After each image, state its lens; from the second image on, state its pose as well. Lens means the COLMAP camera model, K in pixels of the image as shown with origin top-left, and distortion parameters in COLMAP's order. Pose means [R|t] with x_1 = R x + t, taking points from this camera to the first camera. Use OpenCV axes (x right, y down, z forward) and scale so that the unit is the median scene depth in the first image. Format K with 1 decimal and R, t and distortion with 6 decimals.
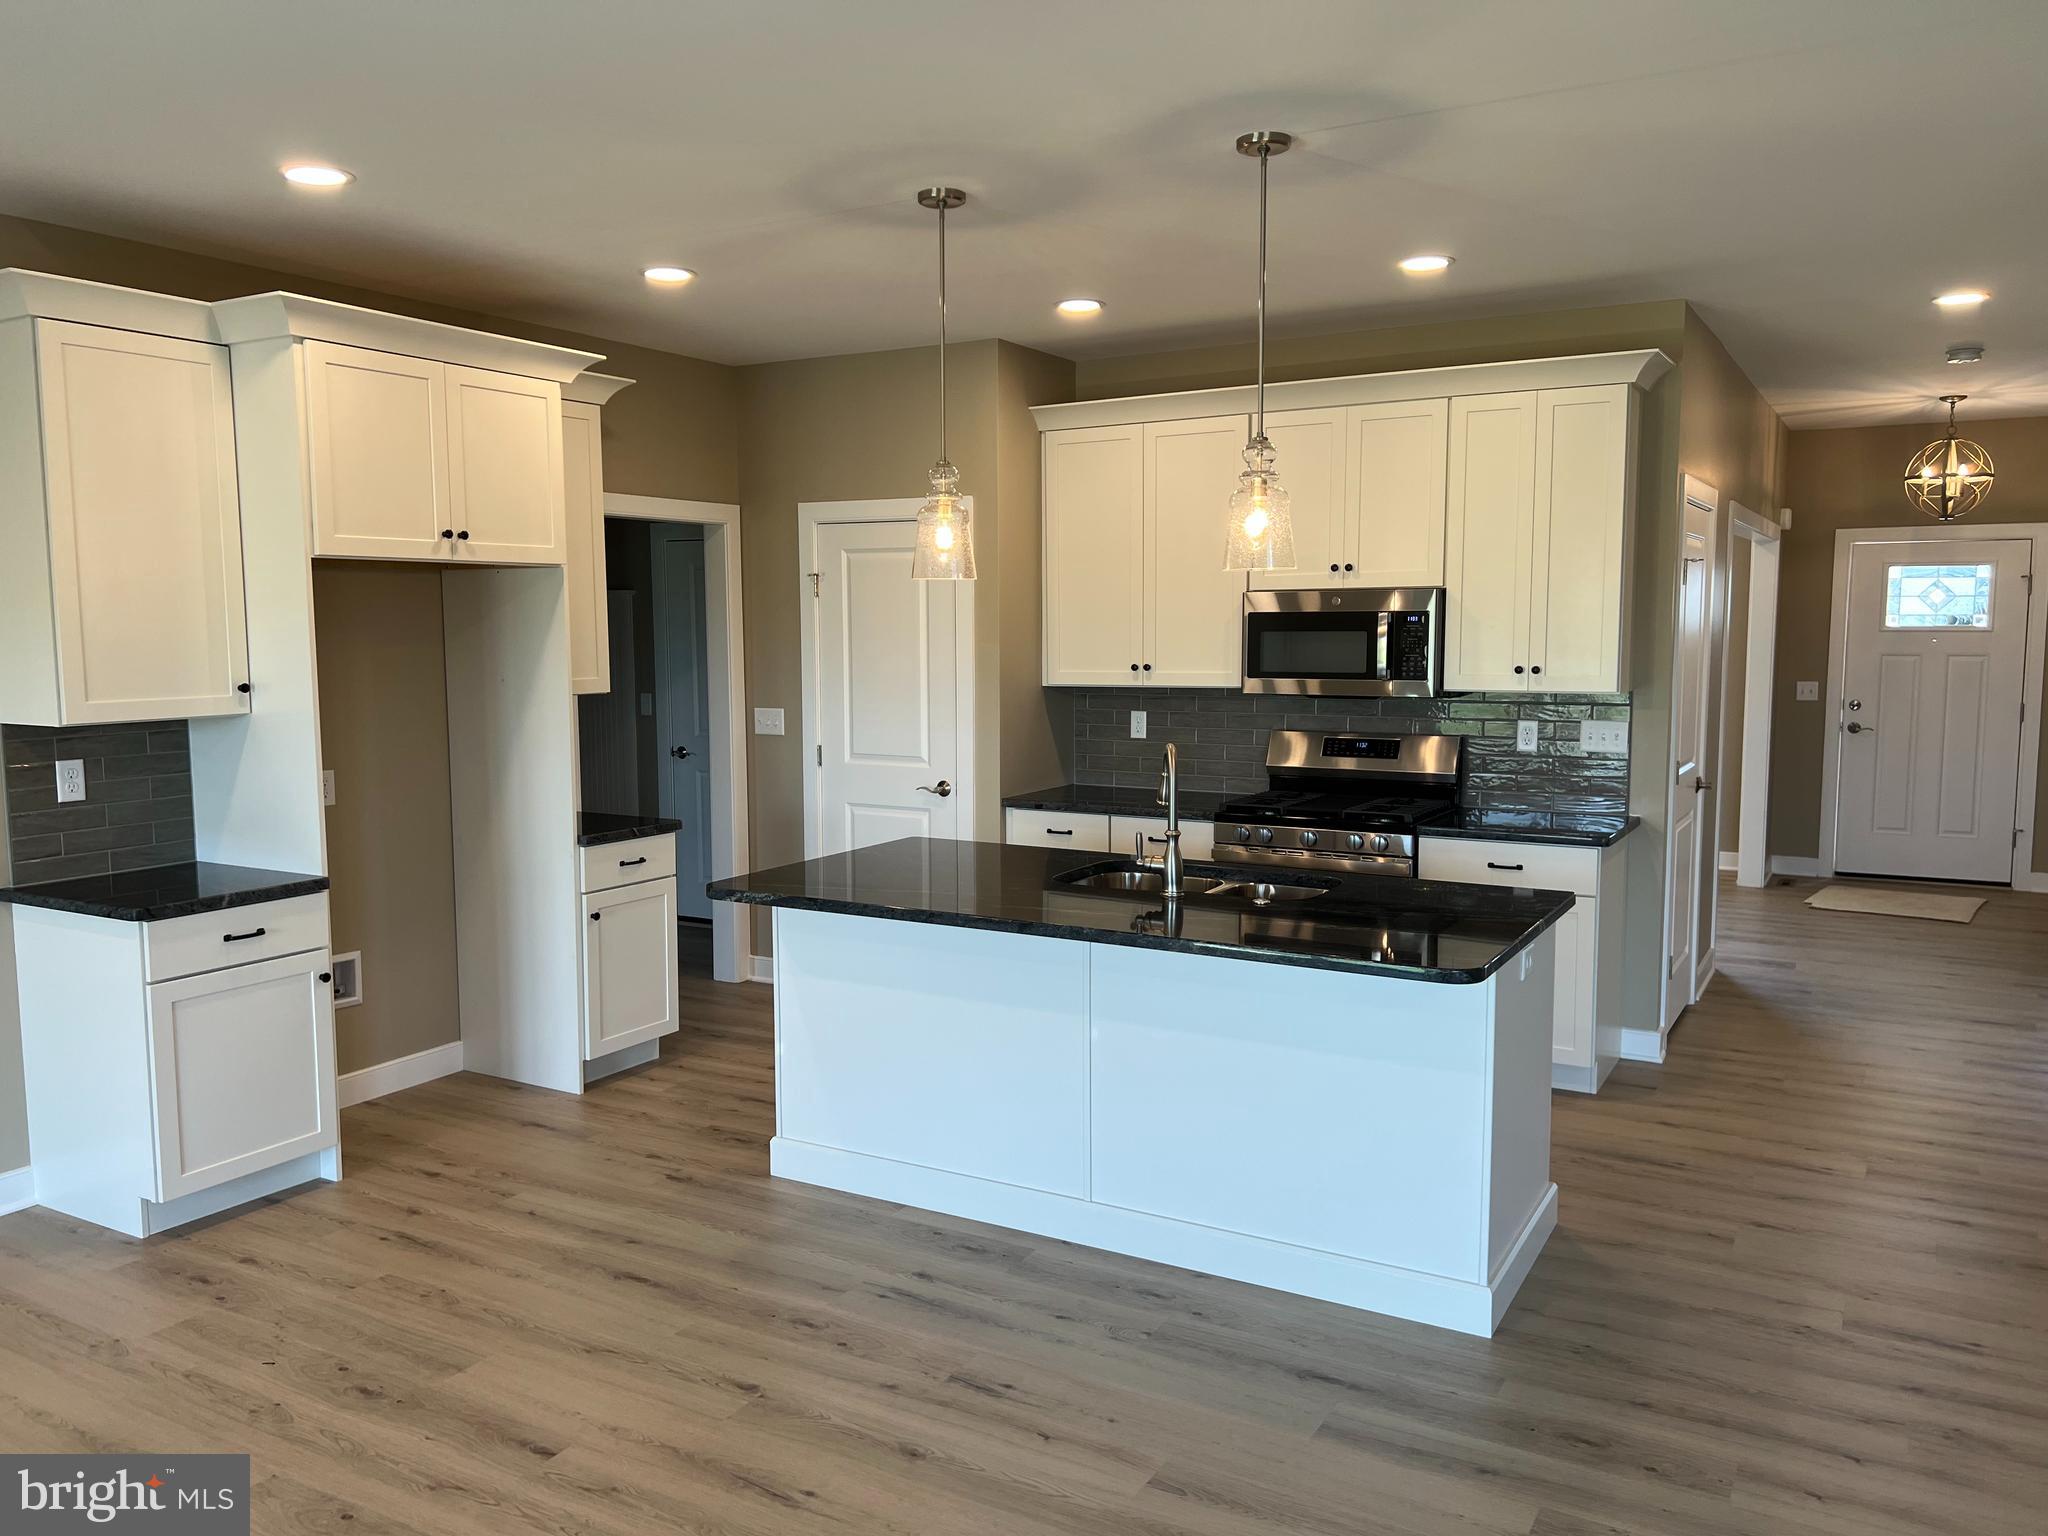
lens RADIAL K [[1537.1, 0, 1022.8], [0, 1537.1, 779.6], [0, 0, 1]] dist [0.015851, -0.000091]
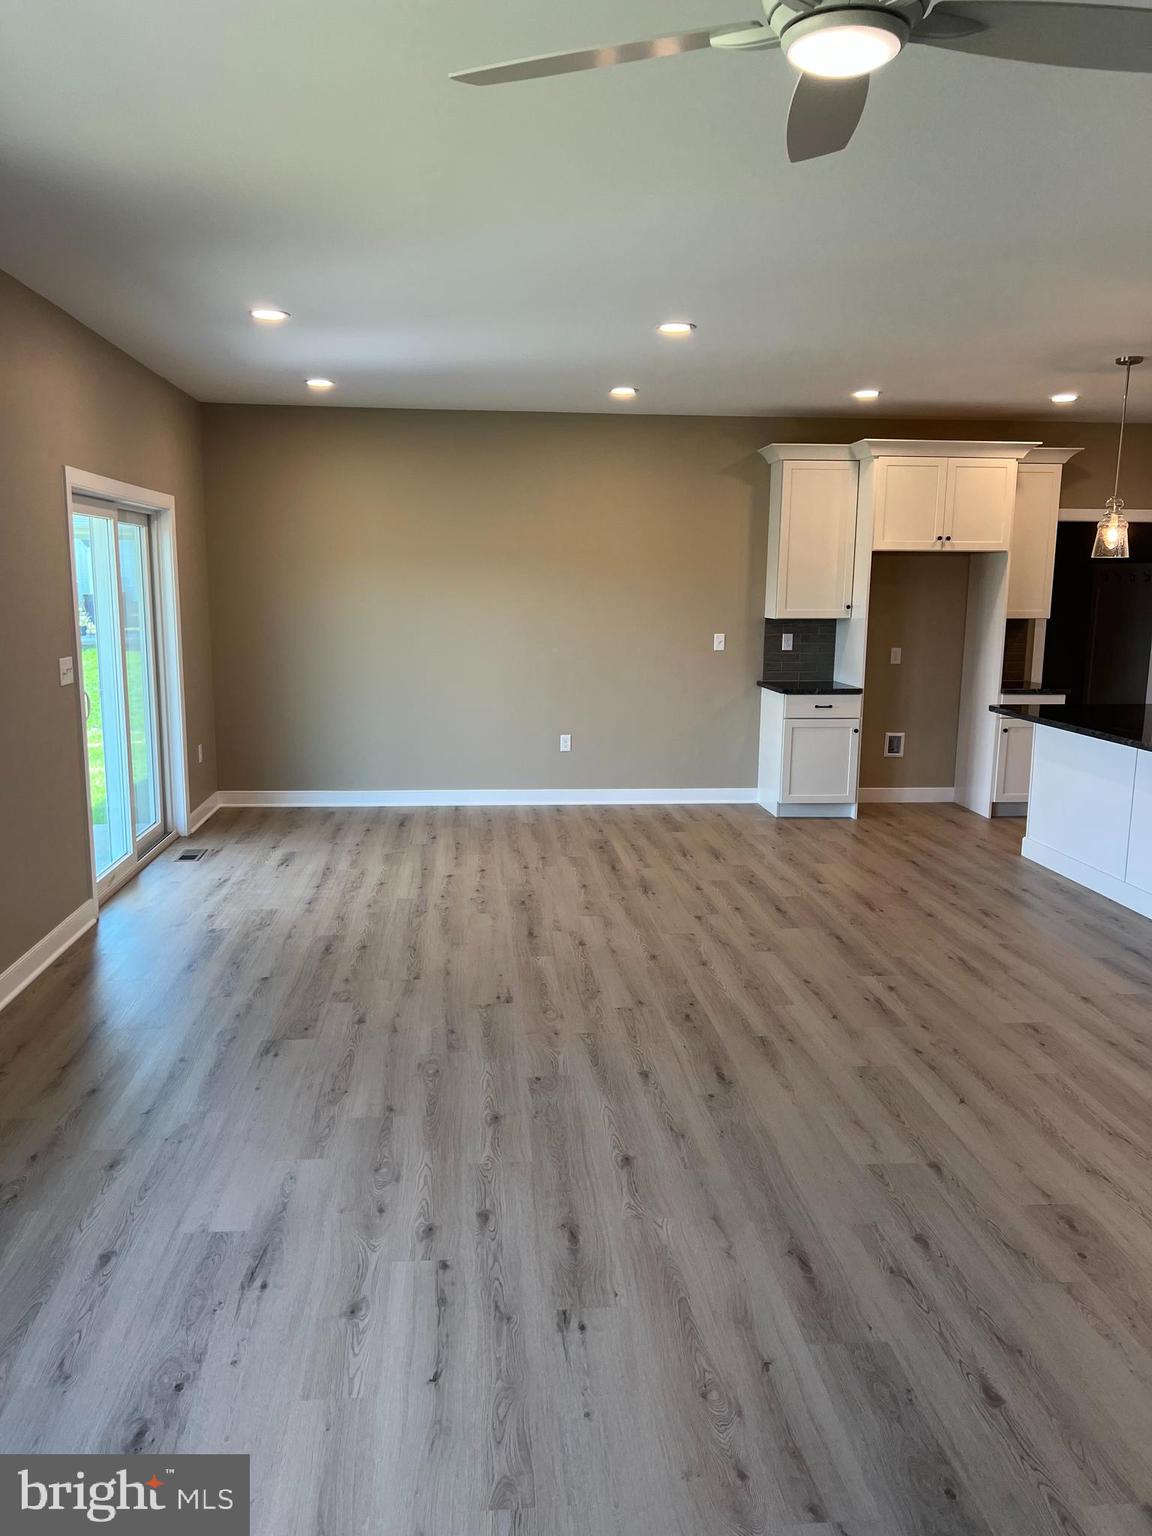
lens RADIAL K [[1152.8, 0, 562.0], [0, 1152.8, 781.1], [0, 0, 1]] dist [0.015851, -0.000091]
pose [[0.572446, 0.149379, -0.806221, 0.722996], [-0.096204, 0.988710, 0.114883, 0.044736], [0.814279, 0.011797, 0.580353, -0.388773]]
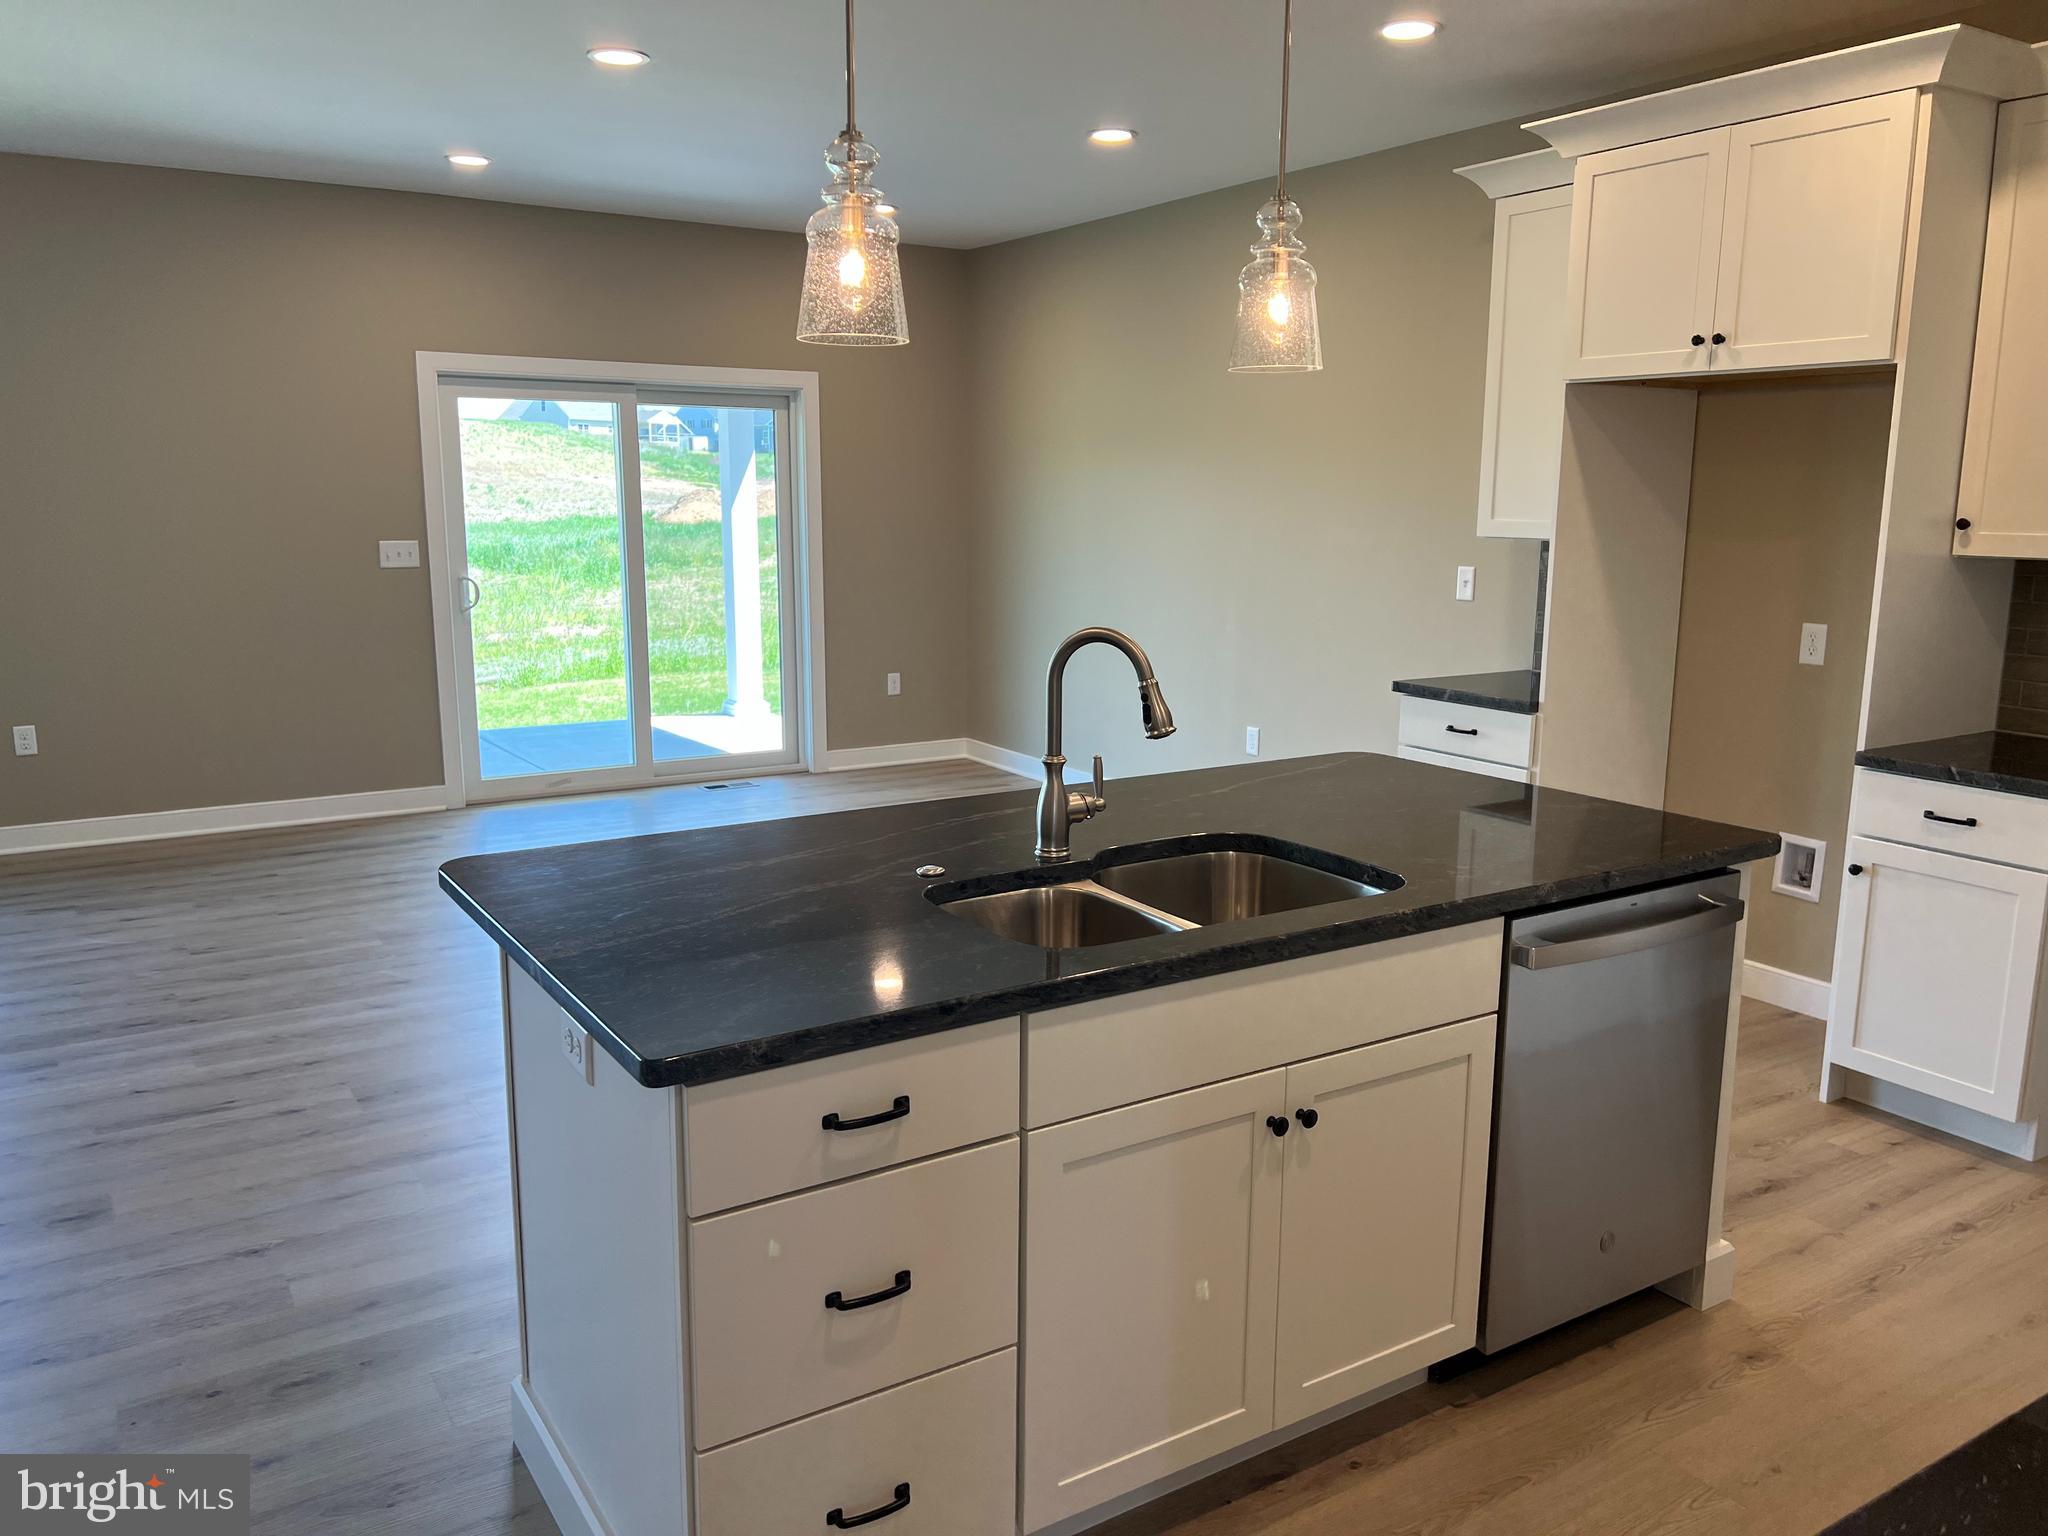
lens RADIAL K [[1537.1, 0, 1019.8], [0, 1537.1, 771.5], [0, 0, 1]] dist [0.015851, -0.000091]
pose [[-0.456261, 0.167141, -0.874008, 0.607562], [-0.098268, 0.966730, 0.236171, -0.100425], [0.884404, 0.193642, -0.424656, 1.144439]]
